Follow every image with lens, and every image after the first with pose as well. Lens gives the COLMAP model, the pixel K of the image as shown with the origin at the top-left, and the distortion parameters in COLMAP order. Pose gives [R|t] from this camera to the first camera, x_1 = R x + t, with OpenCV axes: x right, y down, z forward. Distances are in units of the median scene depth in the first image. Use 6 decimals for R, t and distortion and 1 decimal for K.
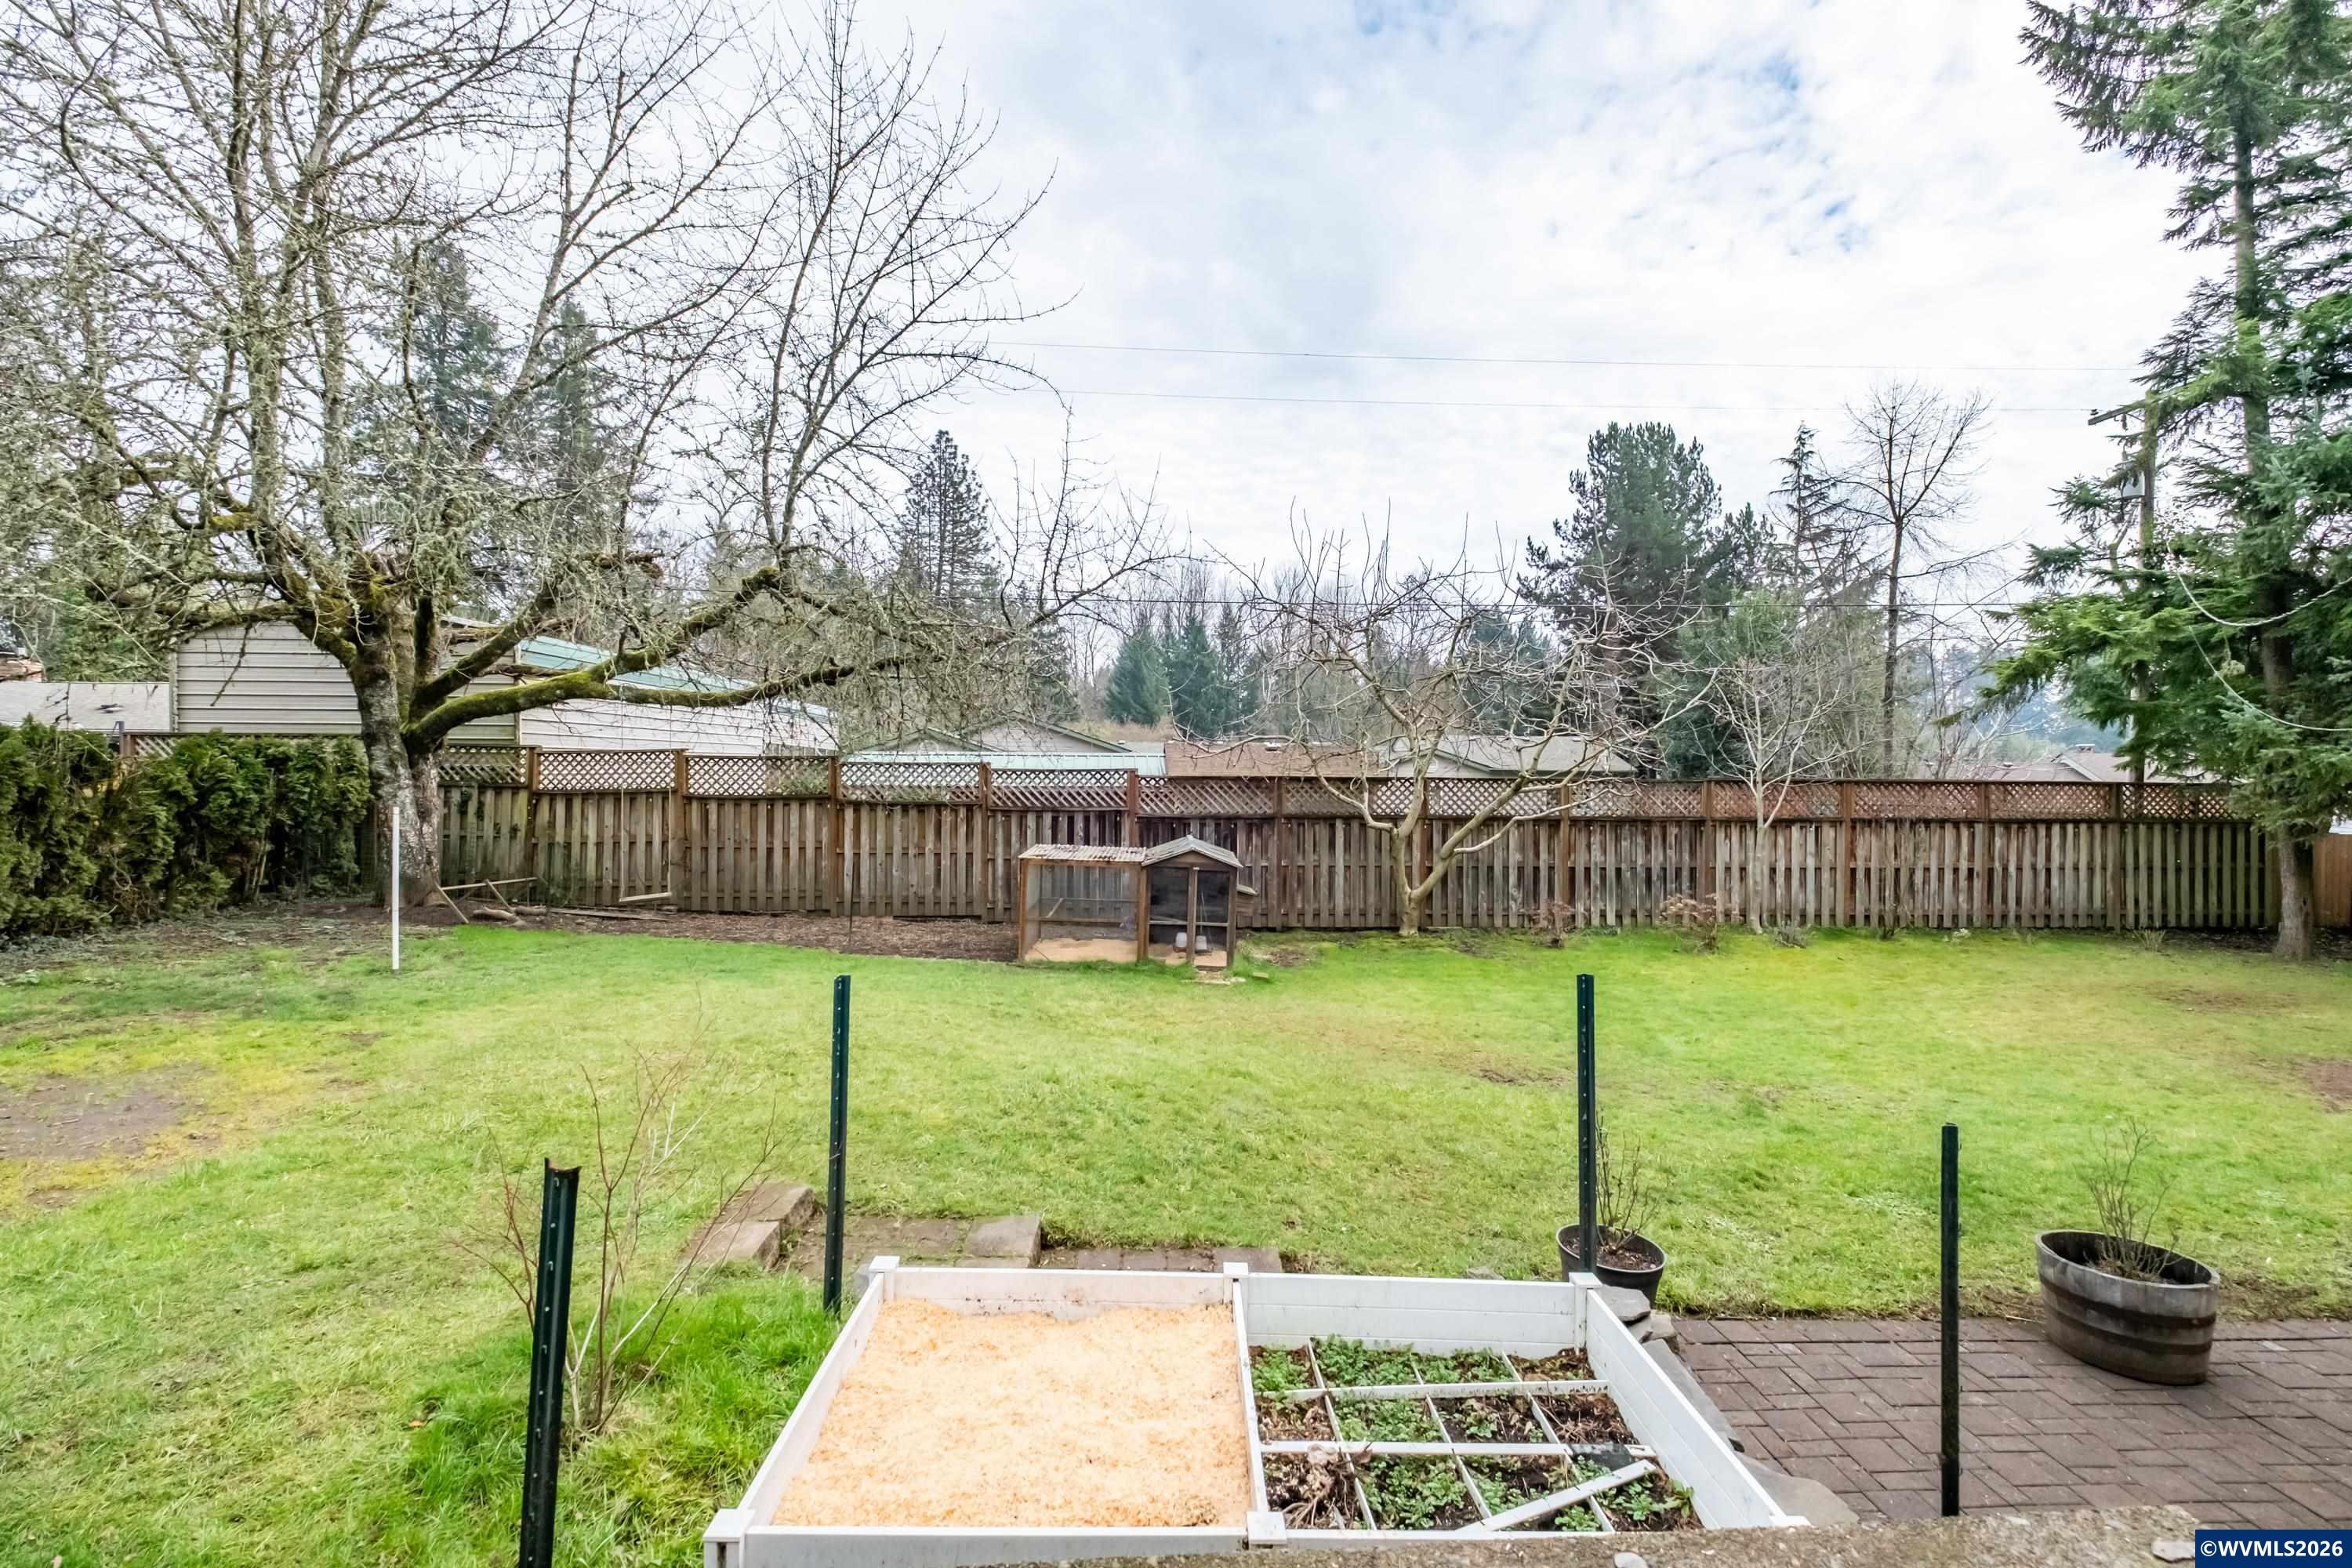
lens RADIAL K [[1021.9, 0, 1179.7], [0, 1021.9, 778.7], [0, 0, 1]] dist [0.002865, -0.006840]
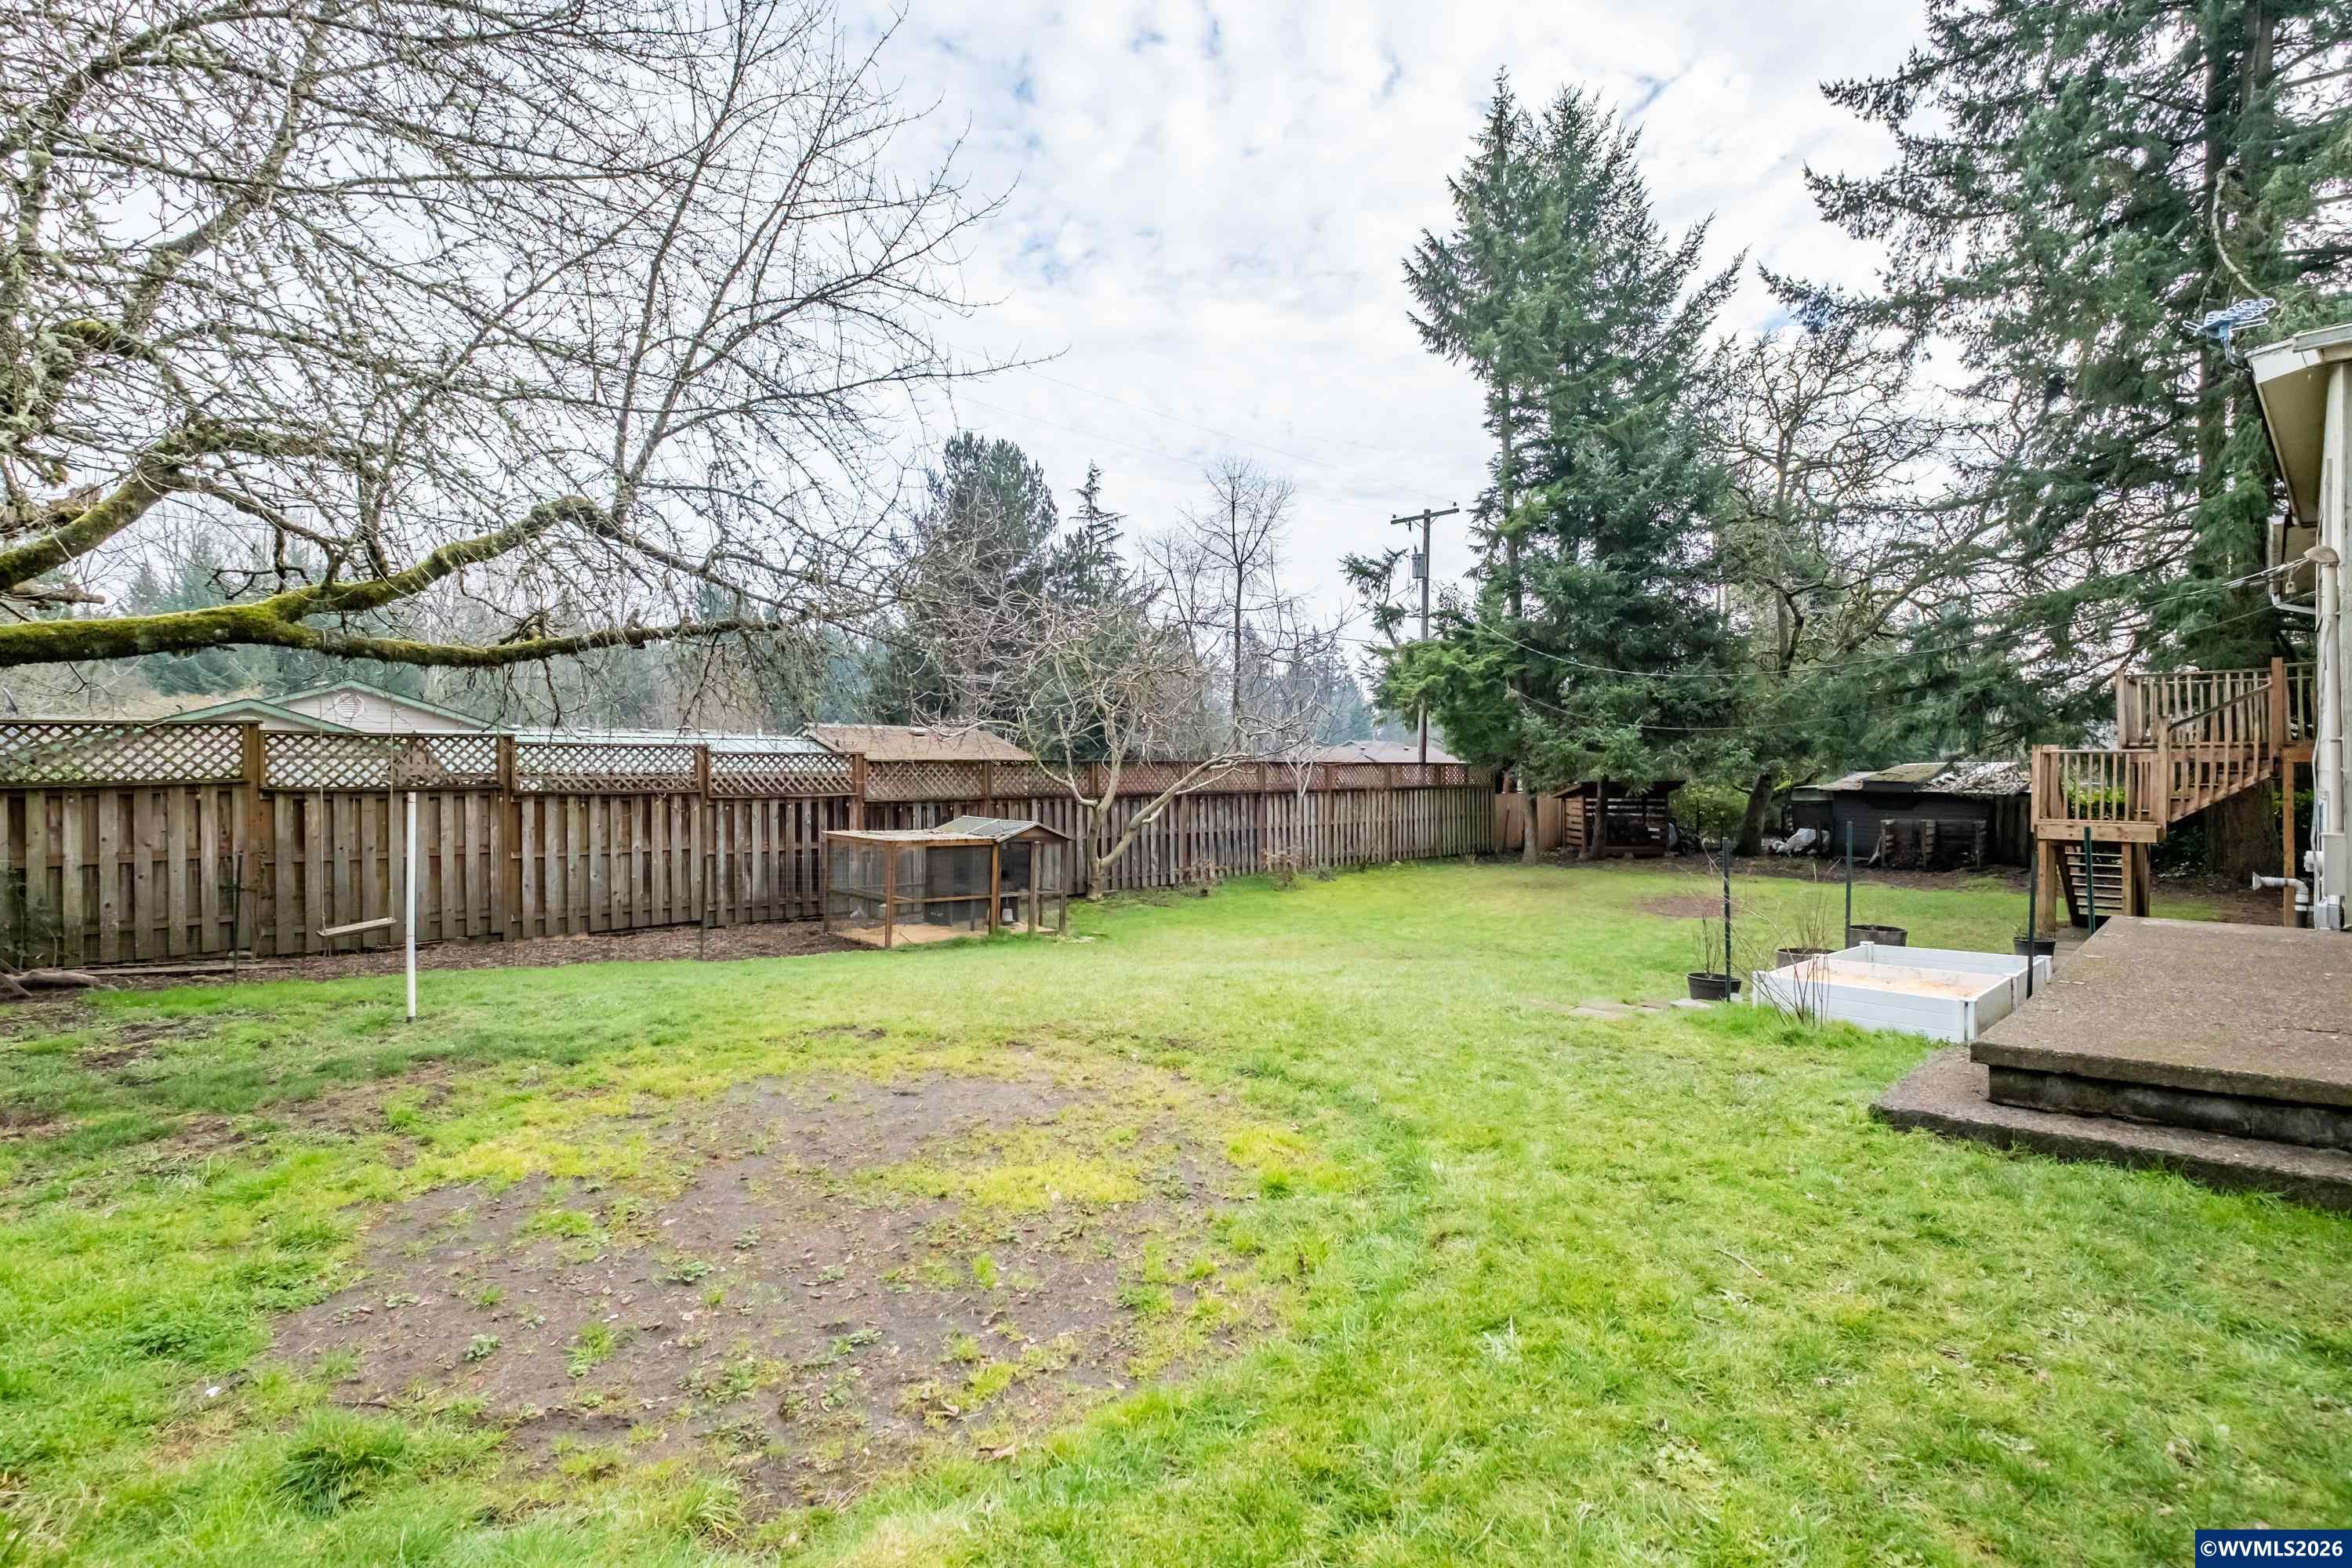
lens RADIAL K [[1101.7, 0, 1185.5], [0, 1101.7, 775.9], [0, 0, 1]] dist [0.002893, -0.000107]
pose [[0.730035, -0.011494, 0.683313, -0.531306], [0.010082, 0.999931, 0.006048, 0.009436], [-0.683336, 0.002474, 0.730100, 0.035429]]
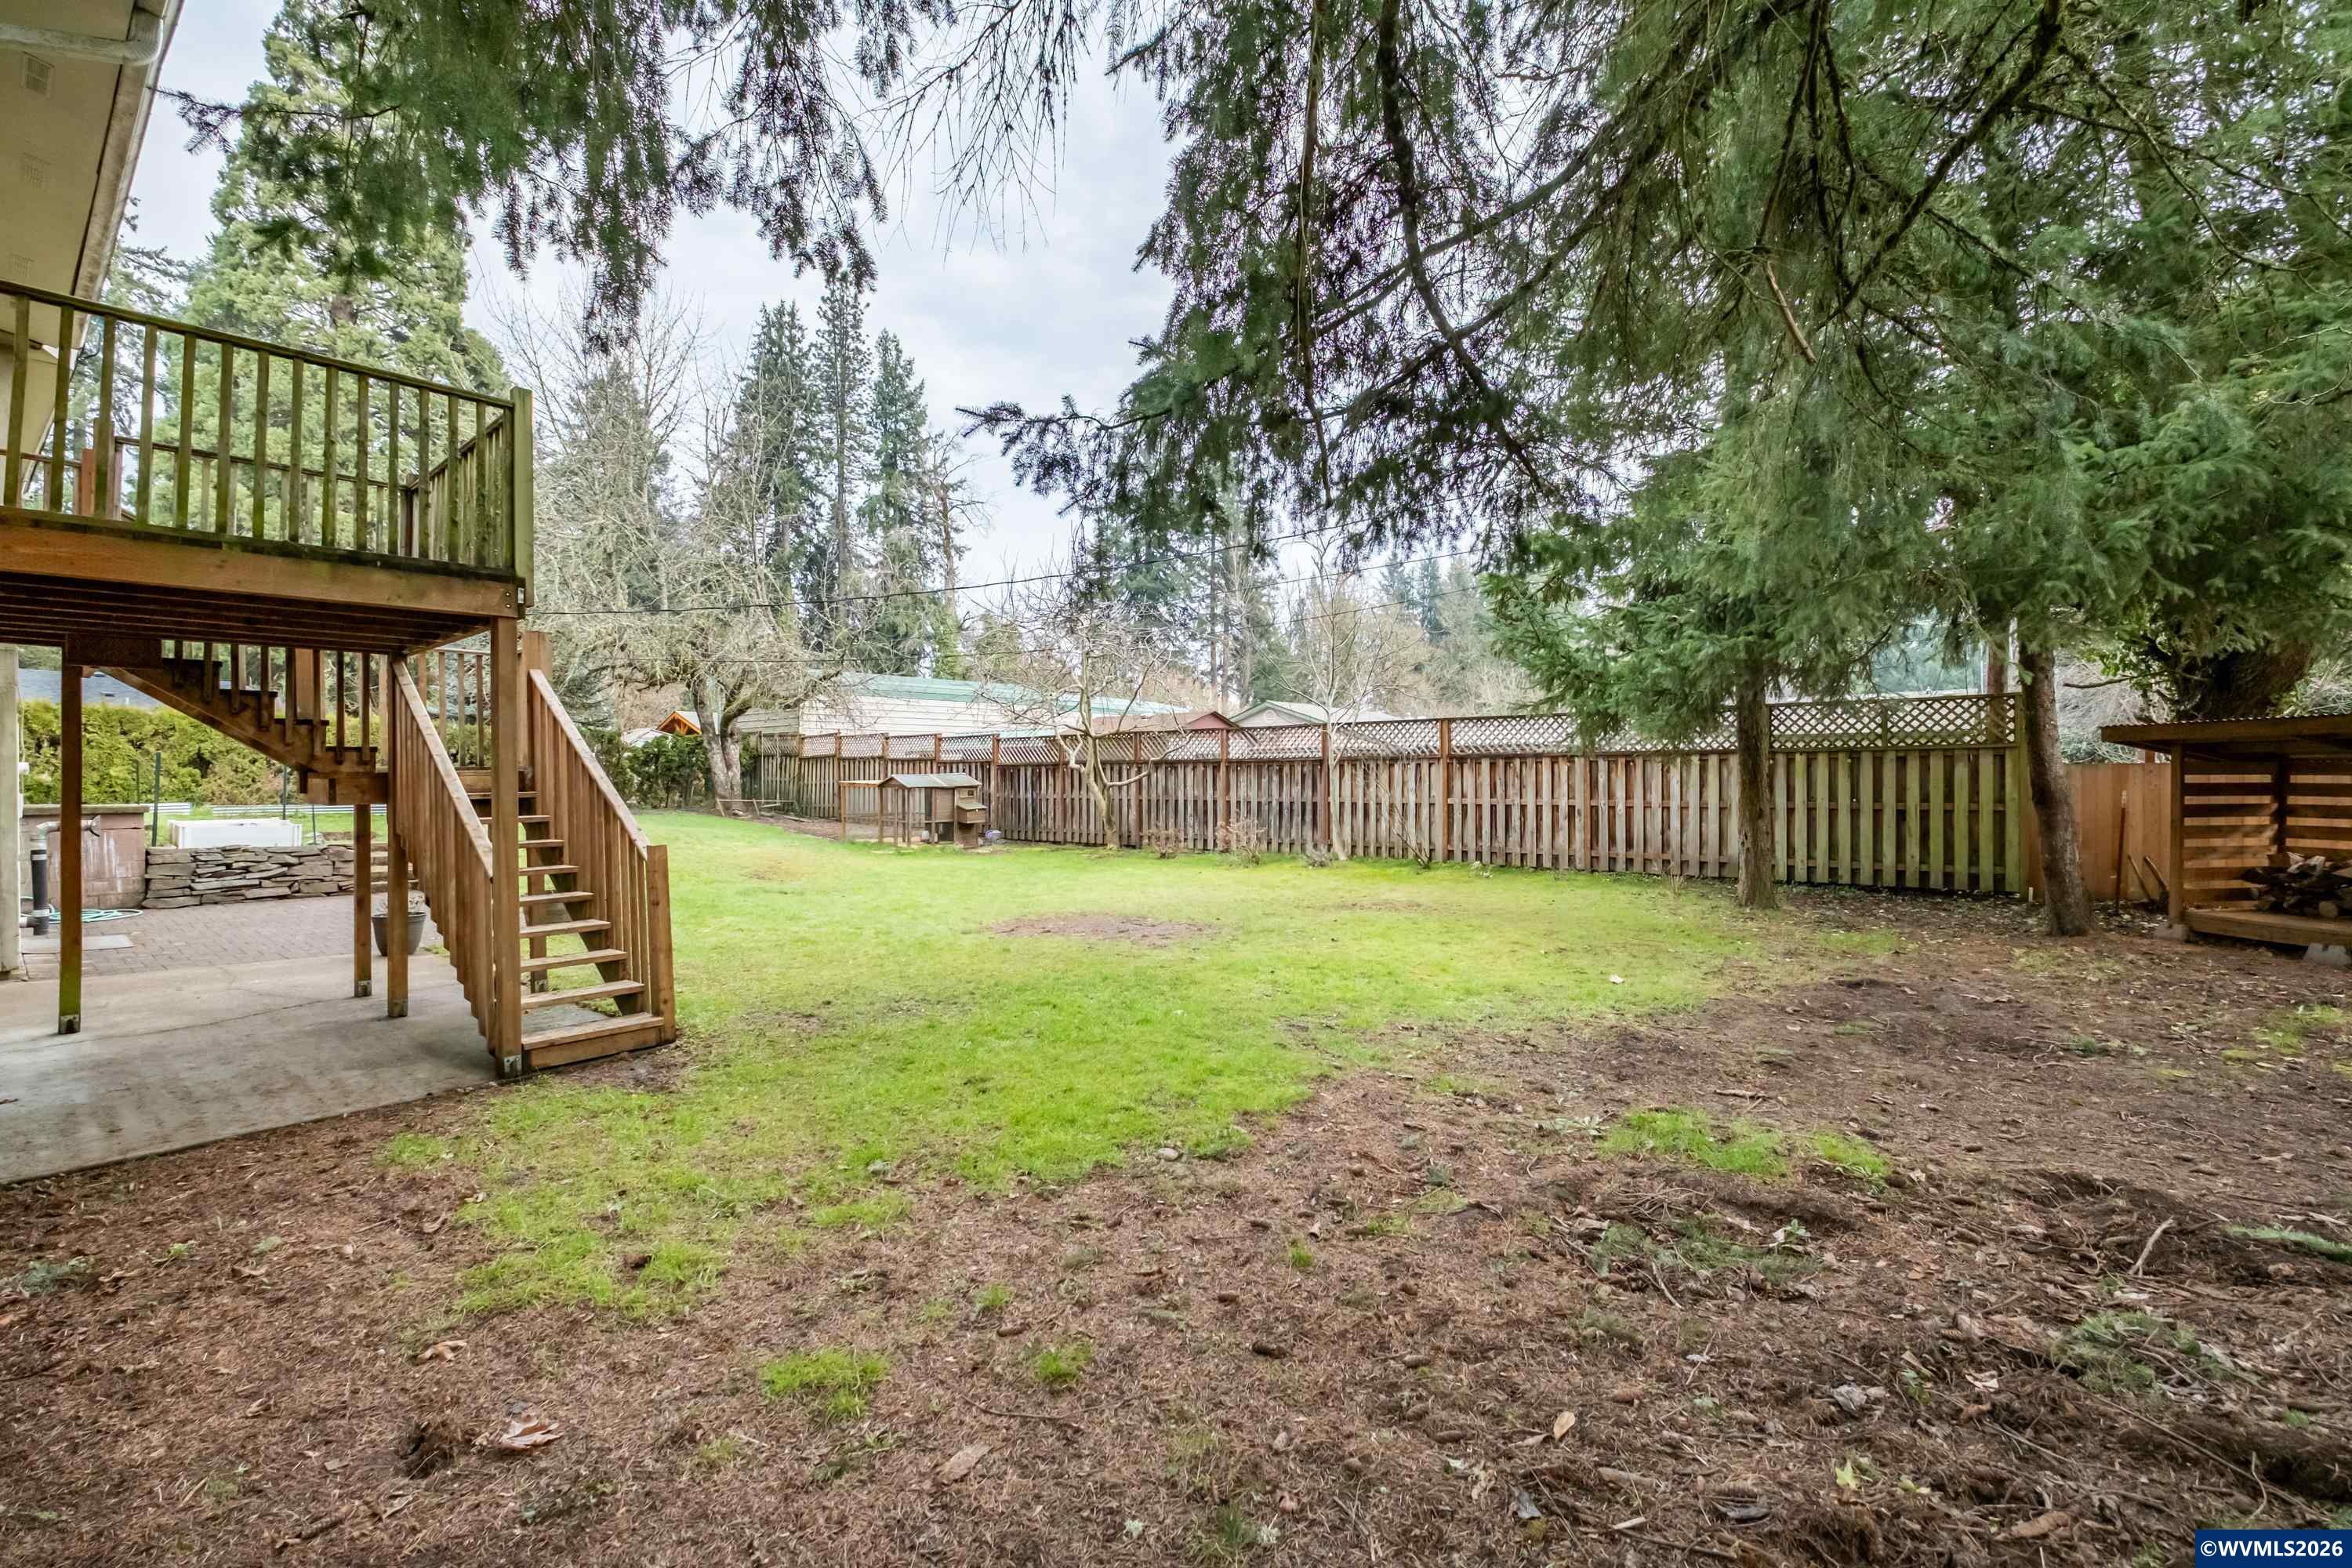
lens RADIAL K [[1021.9, 0, 1179.7], [0, 1021.9, 778.7], [0, 0, 1]] dist [0.002865, -0.006840]
pose [[0.734853, -0.008911, -0.678168, 1.180983], [0.015282, 0.999877, 0.003422, 0.055663], [0.678055, -0.012879, 0.734899, 0.071409]]
